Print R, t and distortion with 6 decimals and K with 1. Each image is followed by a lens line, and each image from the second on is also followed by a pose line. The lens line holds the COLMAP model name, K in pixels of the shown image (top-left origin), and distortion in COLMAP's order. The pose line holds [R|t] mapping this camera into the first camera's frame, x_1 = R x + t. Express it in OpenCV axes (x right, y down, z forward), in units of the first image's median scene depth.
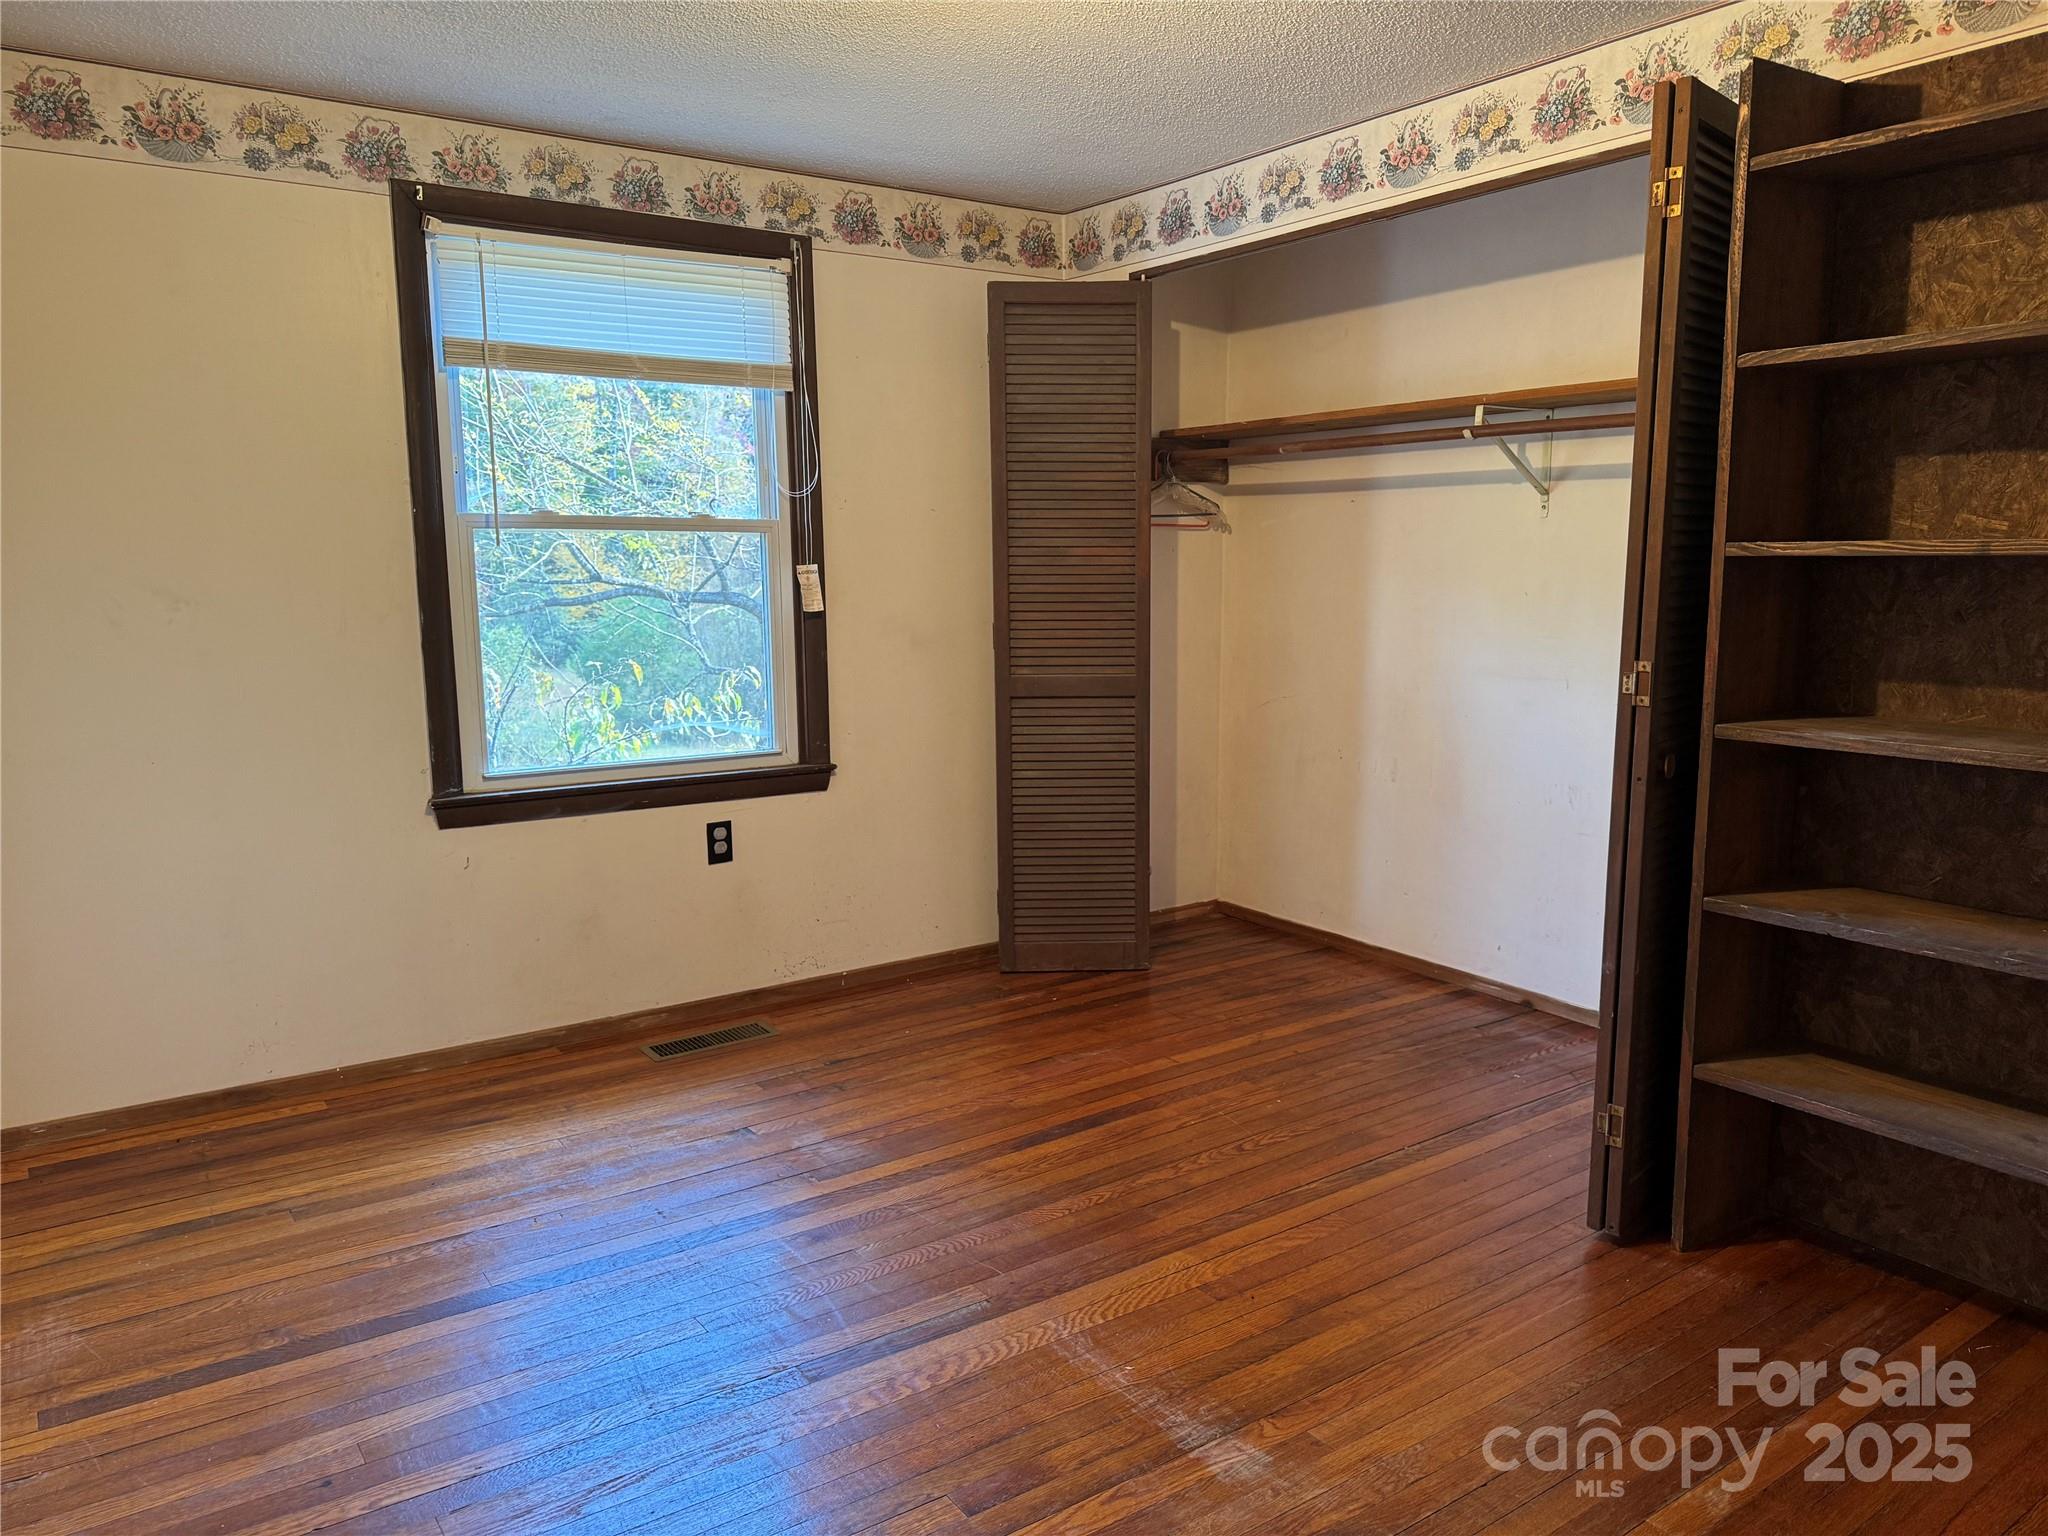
lens RADIAL K [[1433.4, 0, 1024.0], [0, 1433.4, 768.0], [0, 0, 1]] dist [0.003036, -0.000267]
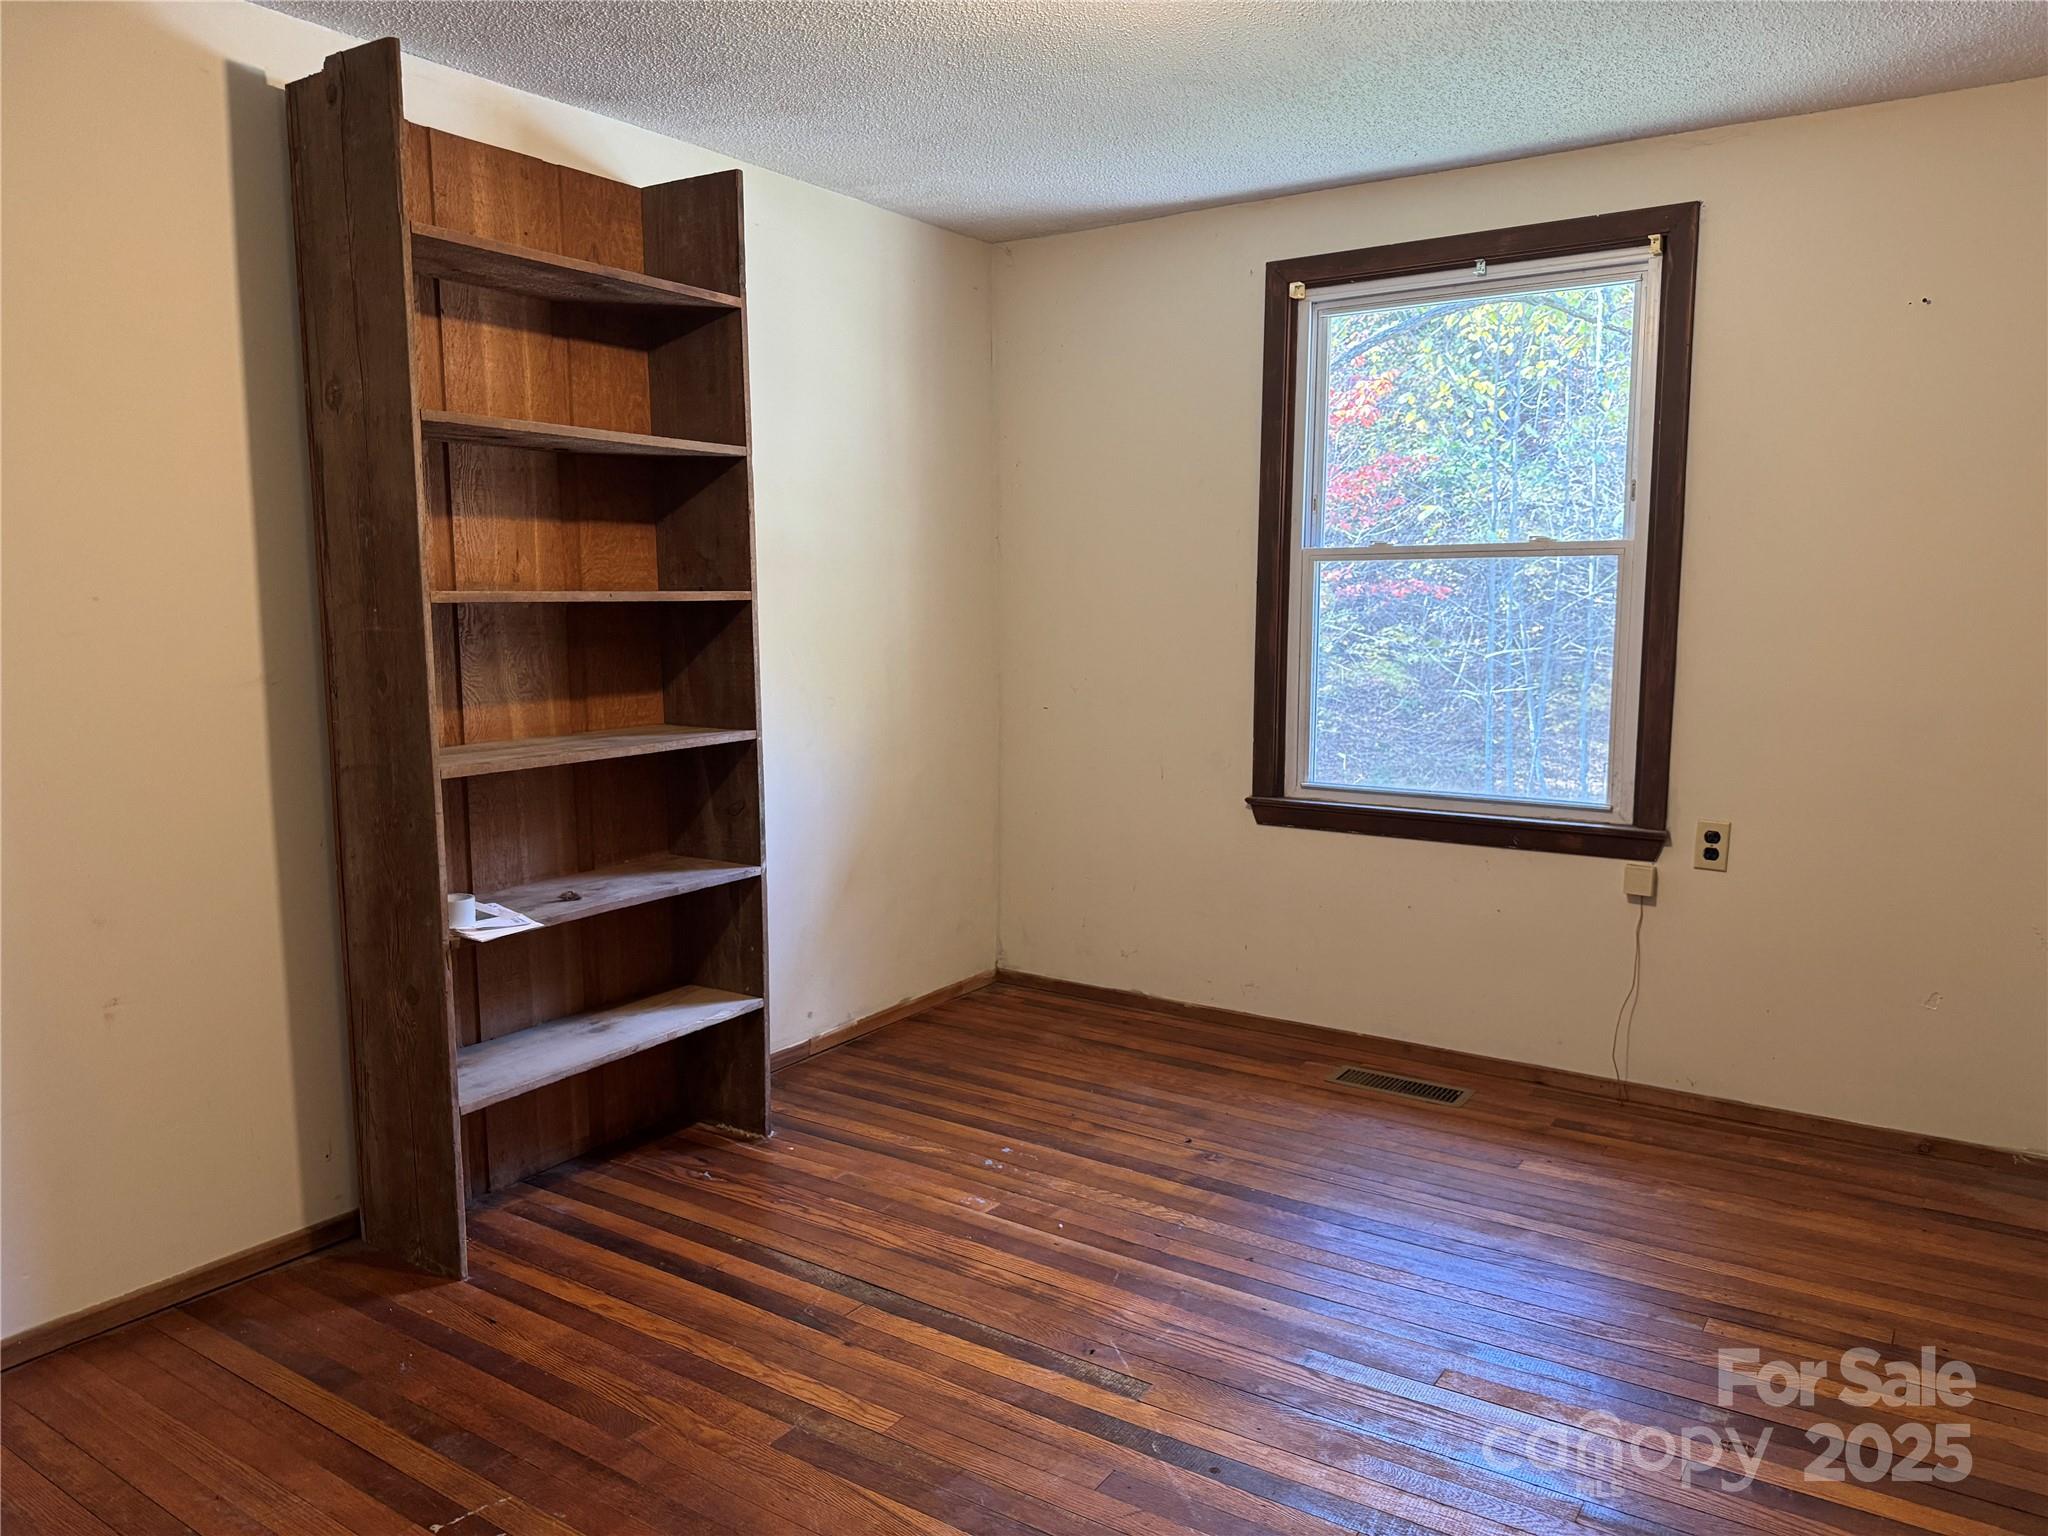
lens RADIAL K [[1433.4, 0, 1024.0], [0, 1433.4, 768.0], [0, 0, 1]] dist [0.003036, -0.000267]
pose [[0.355264, 0.115987, -0.927542, 0.531382], [-0.127420, 0.989019, 0.074870, -0.057592], [0.926041, 0.091589, 0.366141, 0.367293]]
